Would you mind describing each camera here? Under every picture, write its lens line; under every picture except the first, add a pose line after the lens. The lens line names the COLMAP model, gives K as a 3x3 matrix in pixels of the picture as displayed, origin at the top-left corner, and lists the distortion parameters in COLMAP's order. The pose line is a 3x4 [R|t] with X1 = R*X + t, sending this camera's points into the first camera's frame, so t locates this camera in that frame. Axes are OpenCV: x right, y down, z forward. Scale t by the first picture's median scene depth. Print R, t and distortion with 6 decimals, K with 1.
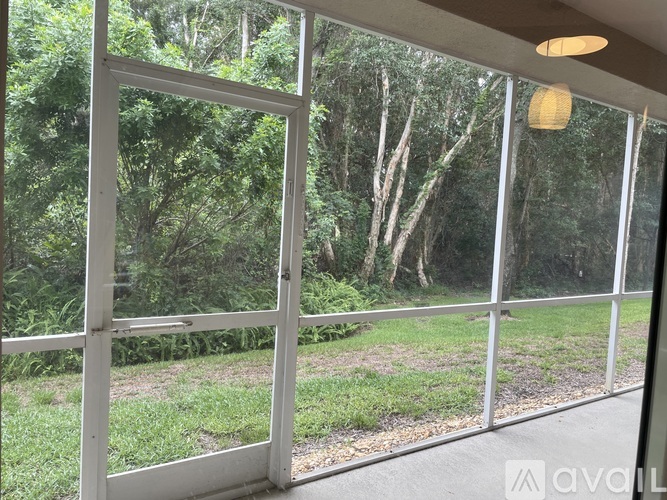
lens RADIAL K [[499.2, 0, 333.4], [0, 499.2, 245.5], [0, 0, 1]] dist [0.103729, -0.167005]
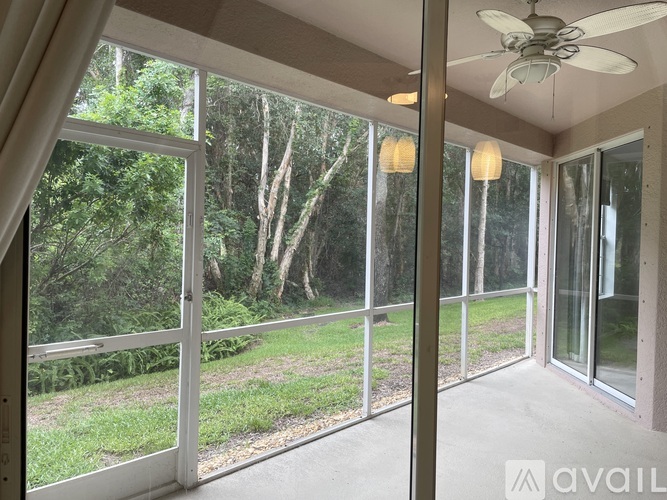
lens RADIAL K [[499.2, 0, 333.4], [0, 499.2, 245.5], [0, 0, 1]] dist [0.103729, -0.167005]
pose [[0.973476, -0.034273, 0.226208, -0.009501], [0.040893, 0.998860, -0.024643, -0.004768], [-0.225106, 0.033239, 0.973767, -0.060456]]
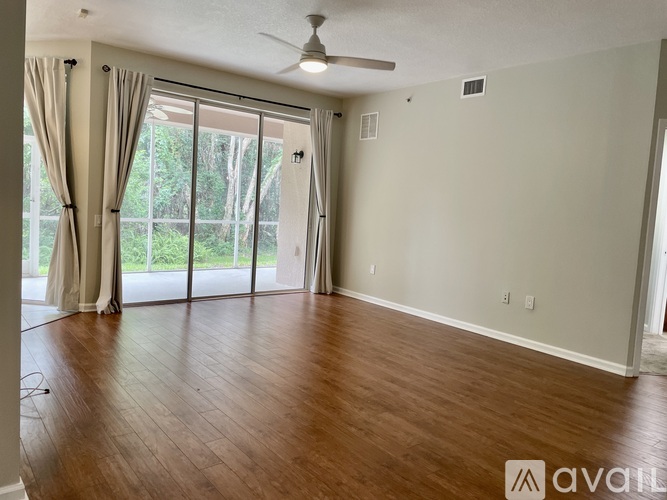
lens RADIAL K [[499.2, 0, 333.4], [0, 499.2, 245.5], [0, 0, 1]] dist [0.103729, -0.167005]
pose [[0.996200, -0.001328, 0.087085, 0.444178], [-0.001926, 0.999303, 0.037274, 0.067421], [-0.087074, -0.037300, 0.995503, -0.653999]]
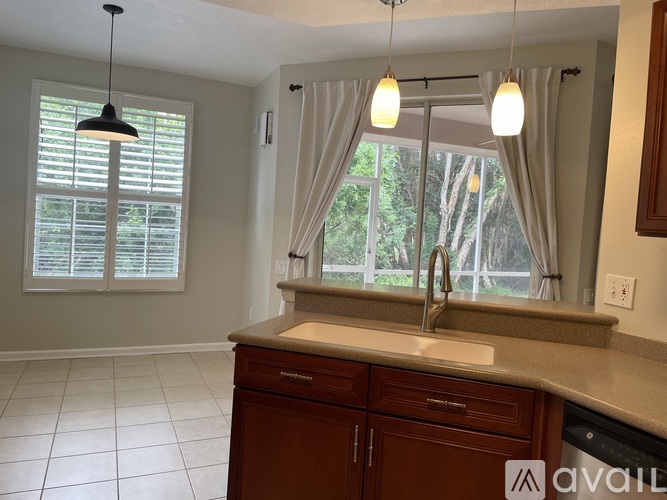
lens RADIAL K [[499.2, 0, 333.4], [0, 499.2, 245.5], [0, 0, 1]] dist [0.103729, -0.167005]
pose [[0.986420, 0.011643, -0.163826, 0.041669], [-0.014914, 0.999713, -0.018752, 0.025404], [0.163561, 0.020940, 0.986311, -0.453674]]
